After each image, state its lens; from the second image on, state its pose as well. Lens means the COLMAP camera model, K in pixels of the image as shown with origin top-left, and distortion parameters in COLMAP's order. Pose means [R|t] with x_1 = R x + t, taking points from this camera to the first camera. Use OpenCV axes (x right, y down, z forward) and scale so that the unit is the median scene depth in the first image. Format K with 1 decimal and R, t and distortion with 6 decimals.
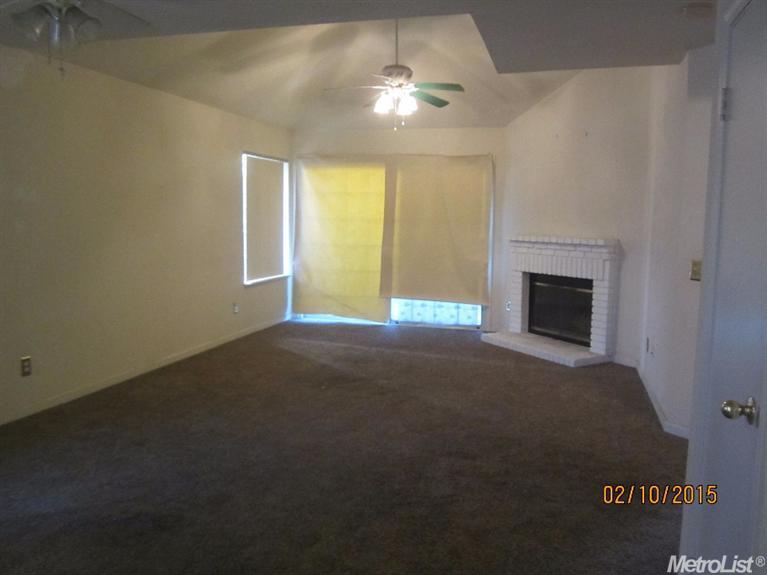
lens RADIAL K [[624.9, 0, 383.2], [0, 624.9, 292.8], [0, 0, 1]] dist [-0.054190, -0.004900]
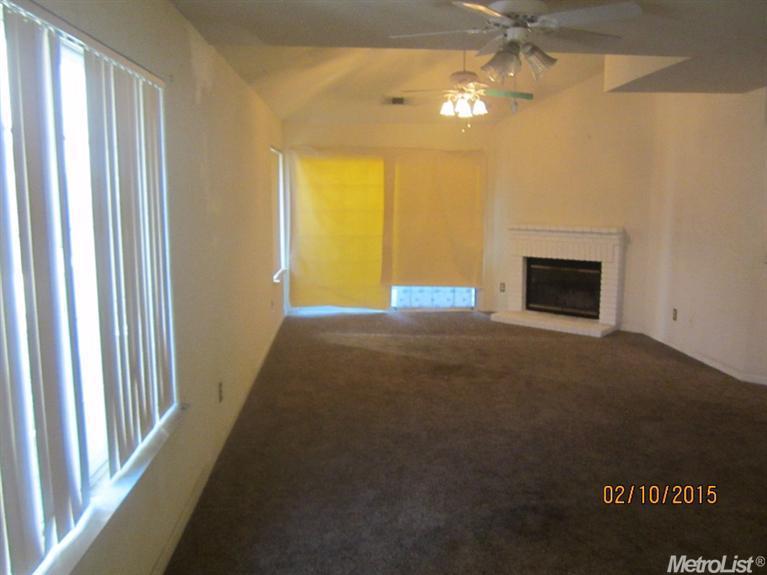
lens RADIAL K [[624.9, 0, 384.8], [0, 624.9, 282.2], [0, 0, 1]] dist [-0.054190, -0.004900]
pose [[0.941947, -0.056466, 0.330978, -0.356946], [0.049283, 0.998332, 0.030062, -0.031131], [-0.332124, -0.012006, 0.943159, 0.021465]]
